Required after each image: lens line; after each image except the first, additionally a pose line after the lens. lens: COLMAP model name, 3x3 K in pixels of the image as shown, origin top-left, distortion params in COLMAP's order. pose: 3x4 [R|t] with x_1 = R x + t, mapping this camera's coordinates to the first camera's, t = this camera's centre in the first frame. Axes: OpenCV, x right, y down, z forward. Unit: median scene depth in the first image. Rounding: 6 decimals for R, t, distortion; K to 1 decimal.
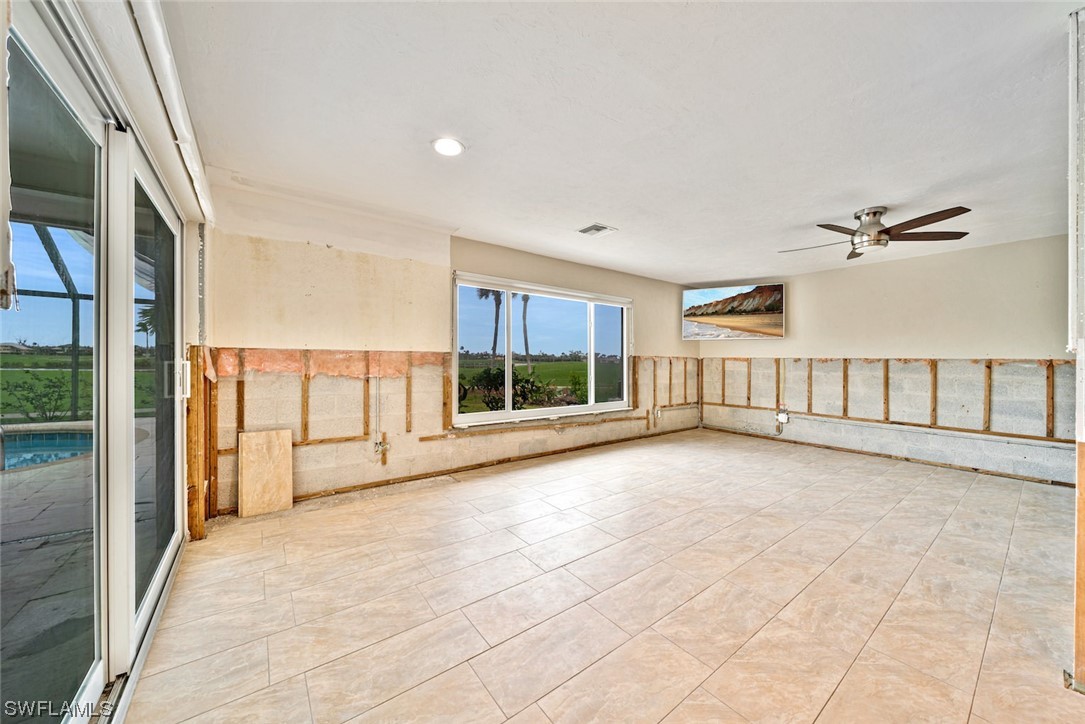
lens RADIAL K [[385.1, 0, 545.5], [0, 385.1, 362.3], [0, 0, 1]] dist [-0.000823, -0.000121]
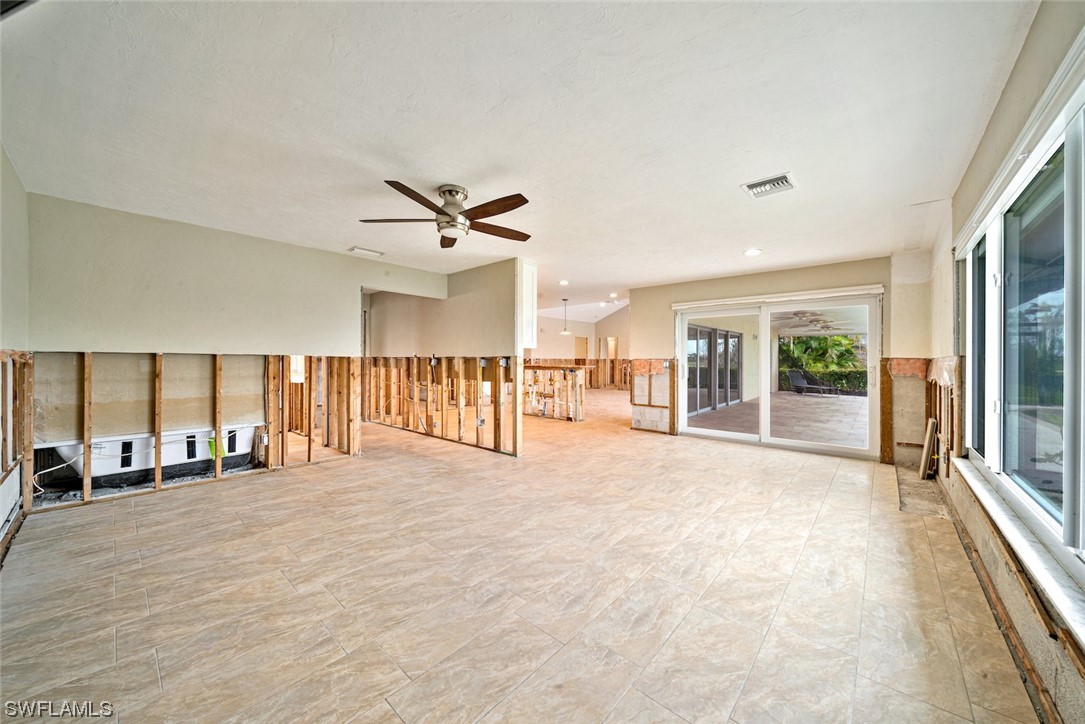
lens RADIAL K [[385.1, 0, 545.5], [0, 385.1, 362.3], [0, 0, 1]] dist [-0.000823, -0.000121]
pose [[-0.979496, -0.015784, -0.200845, 0.864761], [-0.018054, 0.999792, 0.009479, -0.008688], [0.200654, 0.012910, -0.979577, 2.021531]]
